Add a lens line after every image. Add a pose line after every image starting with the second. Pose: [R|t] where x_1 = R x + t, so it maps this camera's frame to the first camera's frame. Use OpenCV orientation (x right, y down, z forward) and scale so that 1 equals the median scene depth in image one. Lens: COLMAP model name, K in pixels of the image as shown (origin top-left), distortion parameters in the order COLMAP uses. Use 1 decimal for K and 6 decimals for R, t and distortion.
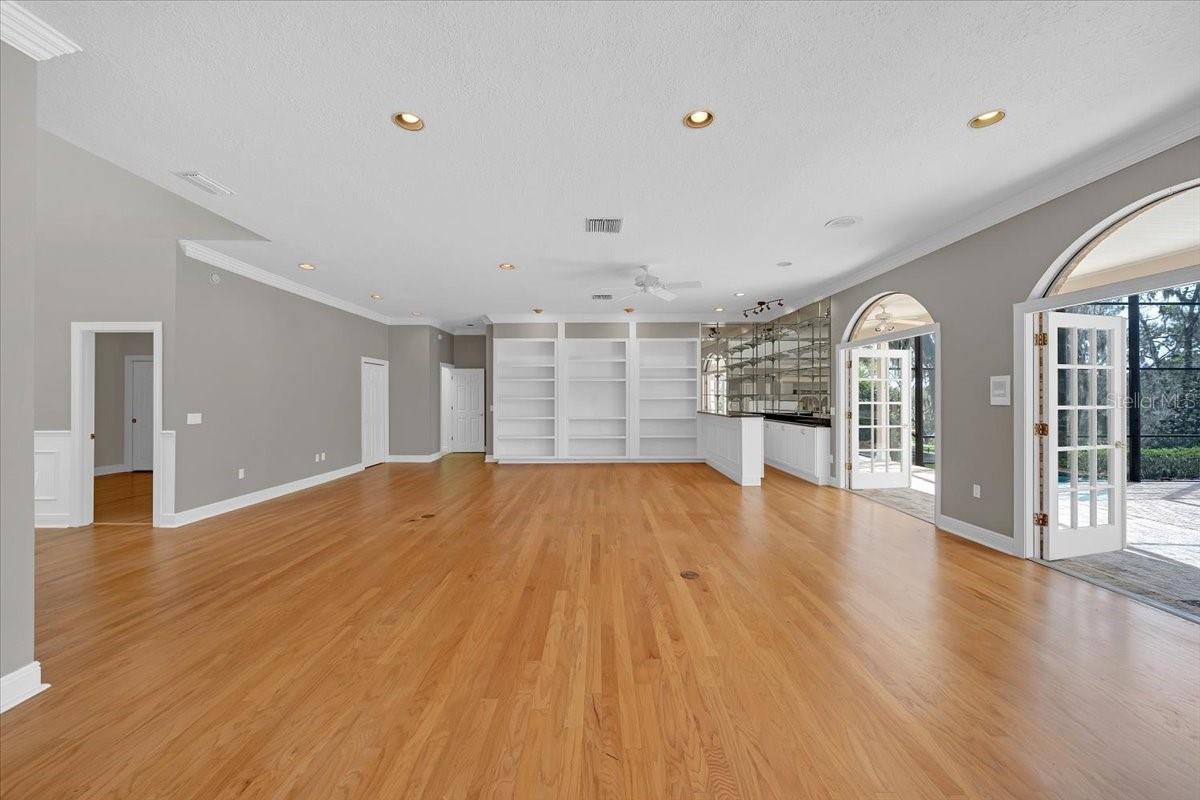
lens RADIAL K [[441.9, 0, 599.4], [0, 441.9, 399.1], [0, 0, 1]] dist [-0.001361, -0.000100]
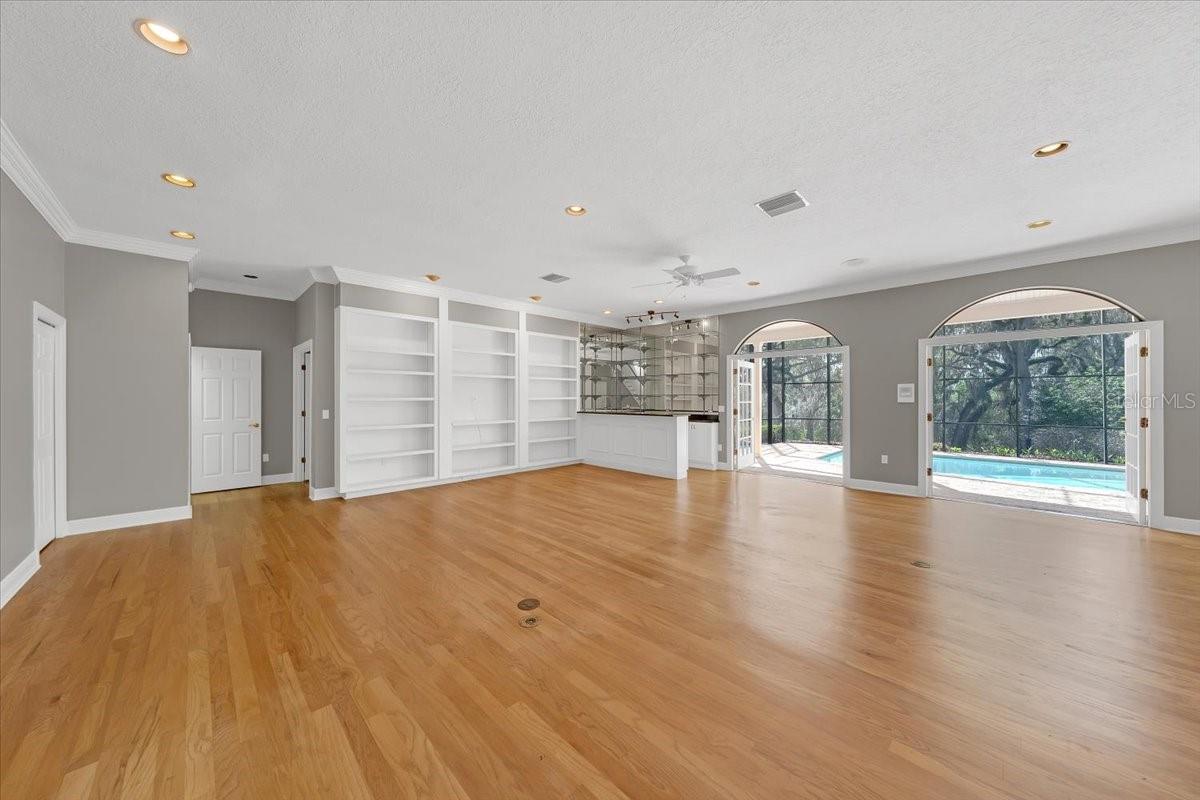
lens RADIAL K [[412.1, 0, 600.0], [0, 412.1, 400.0], [0, 0, 1]] dist [-0.001061, 0.000114]
pose [[0.720309, -0.003903, 0.693642, -0.382833], [0.002855, 0.999992, 0.002662, -0.000892], [-0.693647, 0.000063, 0.720315, 0.302705]]
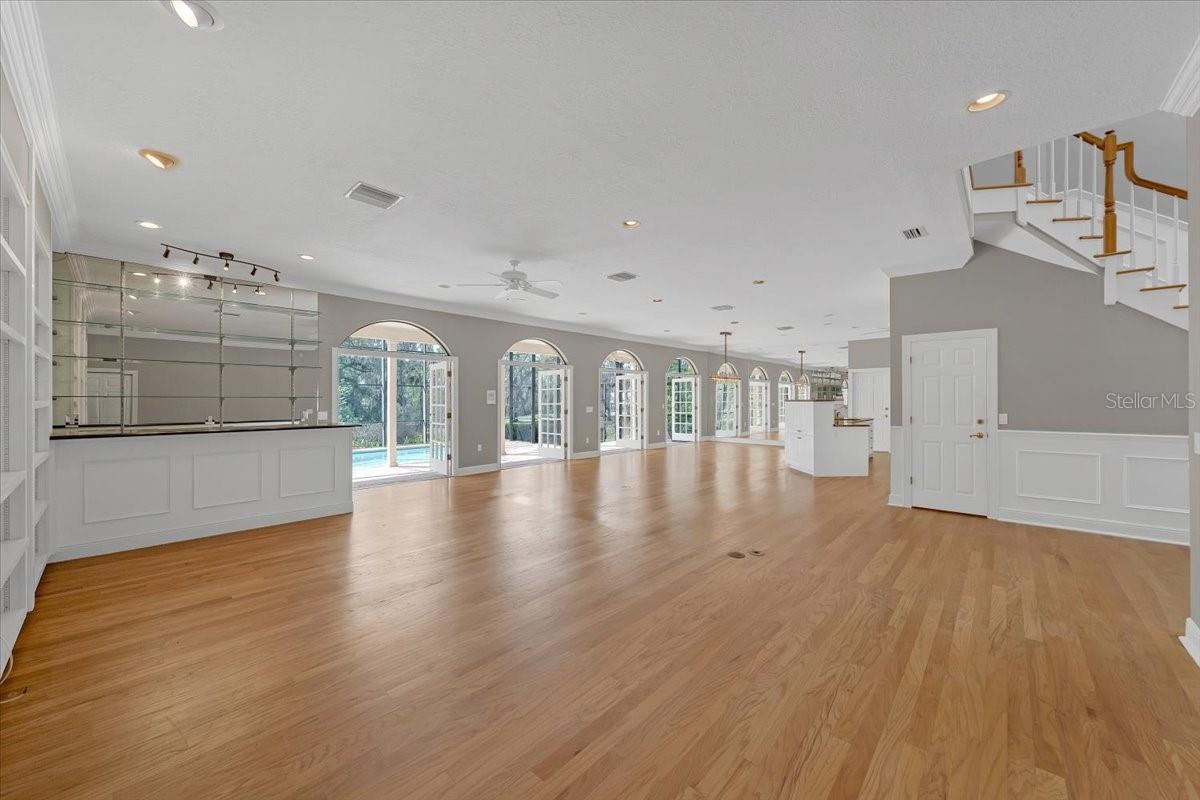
lens RADIAL K [[441.9, 0, 599.4], [0, 441.9, 399.1], [0, 0, 1]] dist [-0.001361, -0.000100]
pose [[-0.729805, 0.004114, 0.683643, -0.409475], [0.006352, 0.999980, 0.000763, -0.003977], [-0.683626, 0.004899, -0.729816, 0.955191]]
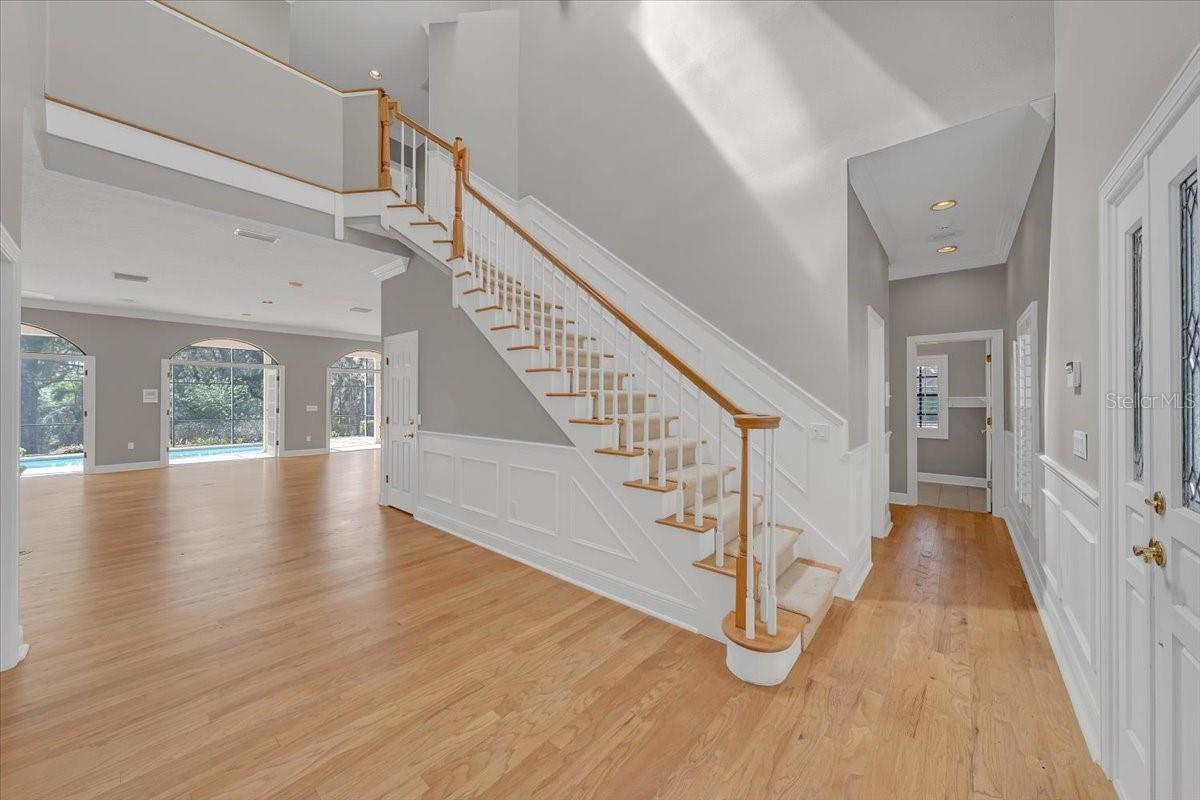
lens RADIAL K [[412.1, 0, 600.0], [0, 412.1, 400.0], [0, 0, 1]] dist [-0.001061, 0.000114]
pose [[-0.751087, -0.003204, 0.660196, -0.922290], [0.011777, 0.999764, 0.018251, -0.004847], [-0.660098, 0.021484, -0.750872, 0.459019]]
